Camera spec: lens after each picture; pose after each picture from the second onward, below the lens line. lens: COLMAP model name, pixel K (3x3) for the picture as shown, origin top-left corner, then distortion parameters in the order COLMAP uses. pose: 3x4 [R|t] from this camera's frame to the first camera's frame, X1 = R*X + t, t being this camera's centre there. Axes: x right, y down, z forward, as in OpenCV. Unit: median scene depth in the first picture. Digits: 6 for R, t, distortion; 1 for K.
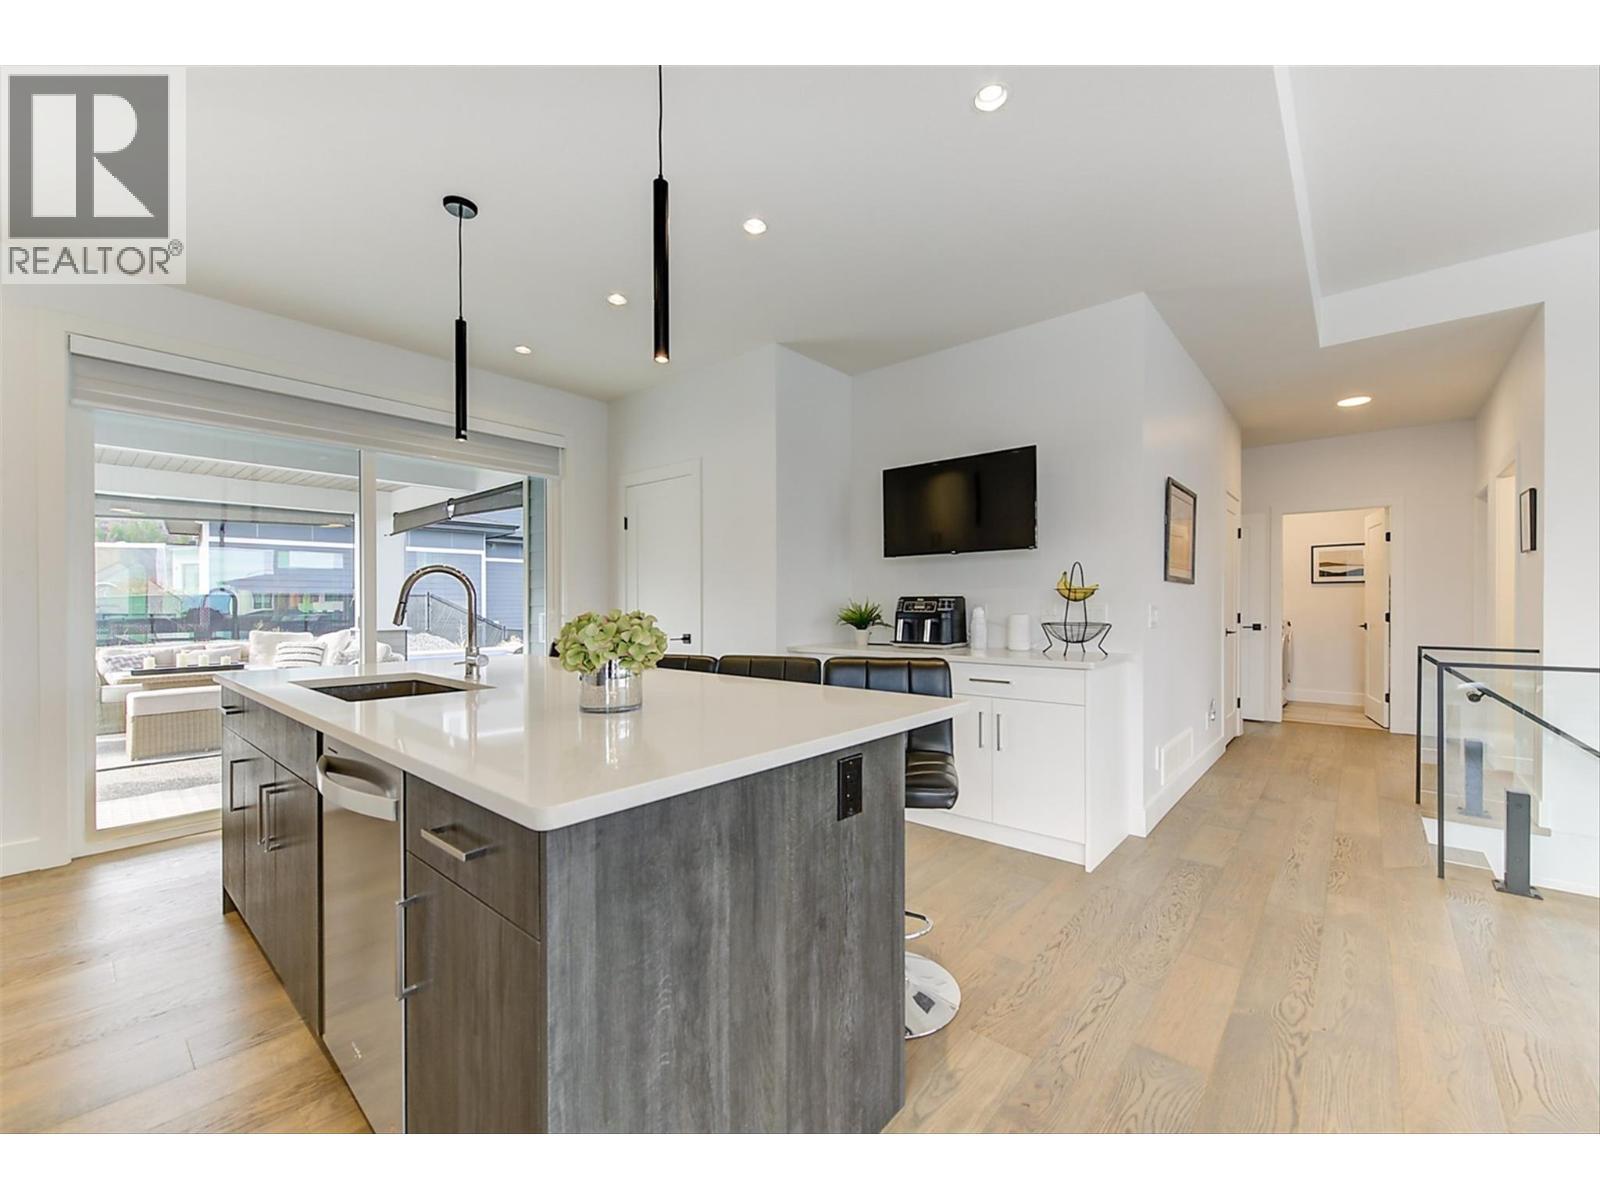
lens RADIAL K [[641.2, 0, 795.4], [0, 641.2, 604.2], [0, 0, 1]] dist [0.000612, 0.000102]
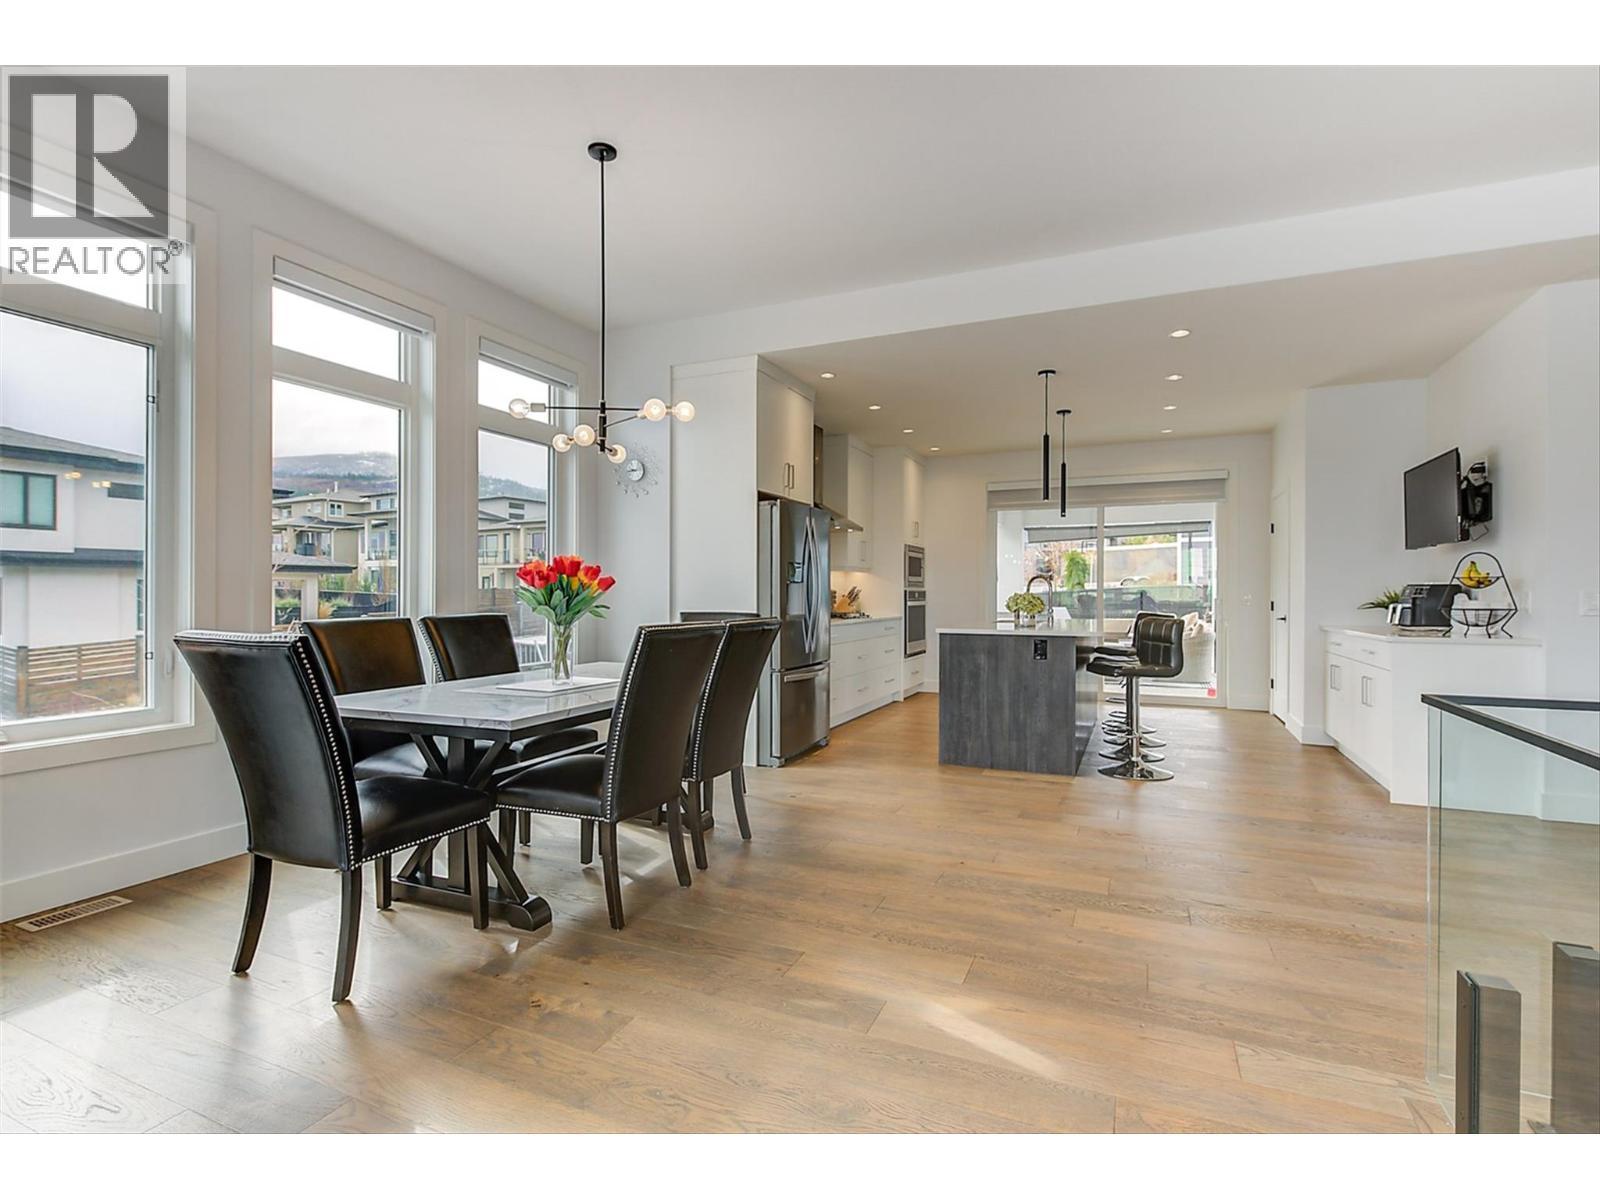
lens RADIAL K [[740.0, 0, 805.8], [0, 740.0, 595.0], [0, 0, 1]] dist [-0.002485, -0.000292]
pose [[0.280717, 0.002273, -0.959788, 1.963950], [-0.001840, 0.999997, 0.001830, 0.010358], [0.959789, 0.001253, 0.280721, -0.666060]]
